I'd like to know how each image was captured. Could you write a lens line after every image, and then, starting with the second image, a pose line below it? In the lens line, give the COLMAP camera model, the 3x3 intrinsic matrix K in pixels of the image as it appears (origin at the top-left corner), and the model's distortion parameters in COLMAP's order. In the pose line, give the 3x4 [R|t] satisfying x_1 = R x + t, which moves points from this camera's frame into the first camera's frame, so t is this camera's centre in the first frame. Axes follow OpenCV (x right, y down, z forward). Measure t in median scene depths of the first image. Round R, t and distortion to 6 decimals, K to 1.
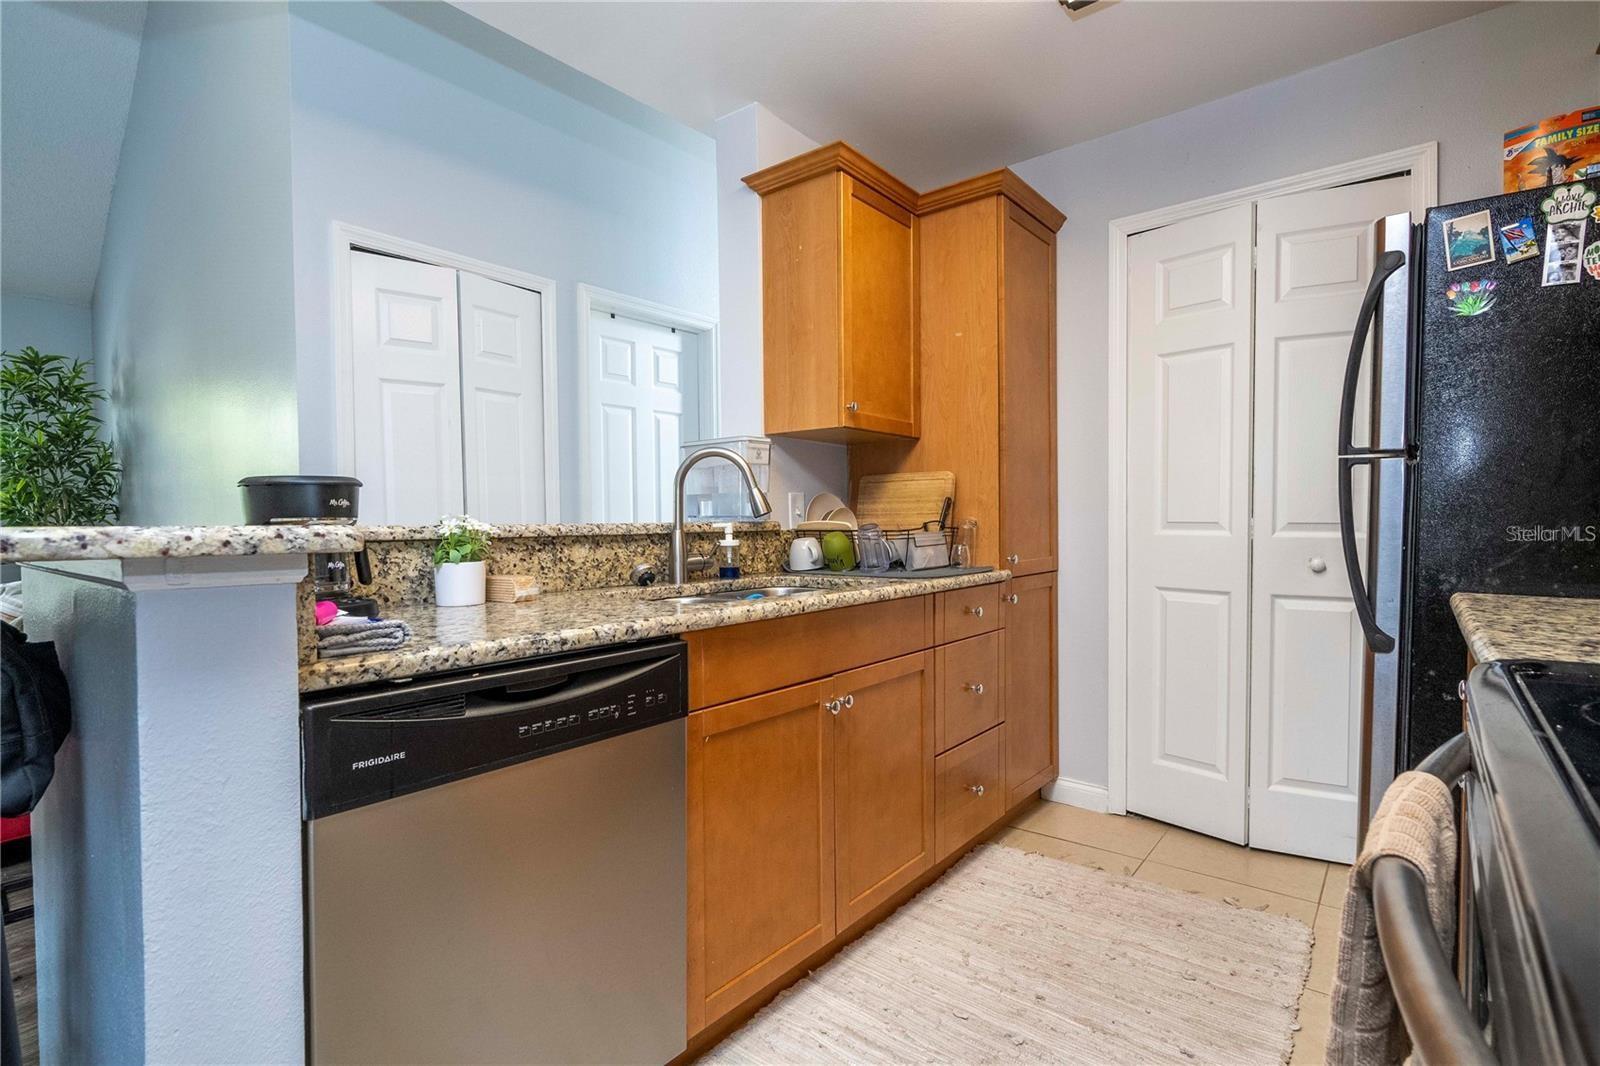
lens RADIAL K [[767.1, 0, 800.2], [0, 767.1, 534.1], [0, 0, 1]] dist [-0.000082, 0.001424]
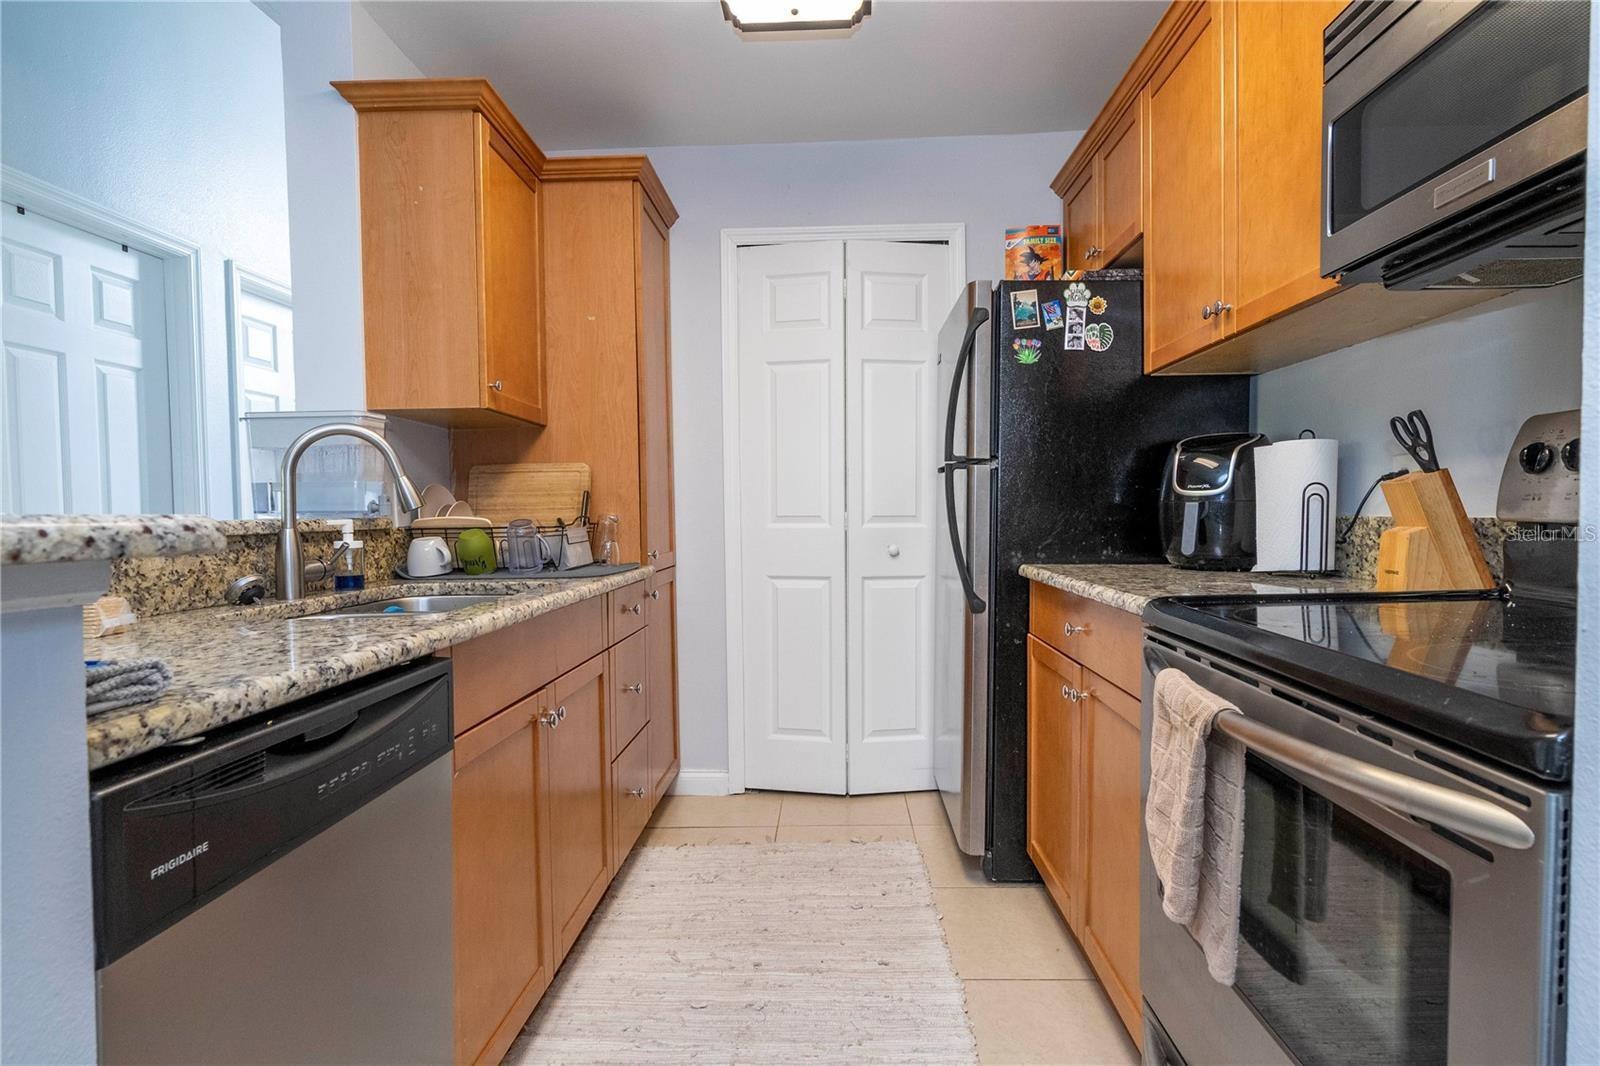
lens RADIAL K [[840.4, 0, 801.4], [0, 840.4, 534.8], [0, 0, 1]] dist [-0.000224, 0.003634]
pose [[0.796694, -0.018464, 0.604101, -0.243667], [0.018586, 0.999809, 0.006047, 0.004619], [-0.604097, 0.006410, 0.796885, 0.027406]]
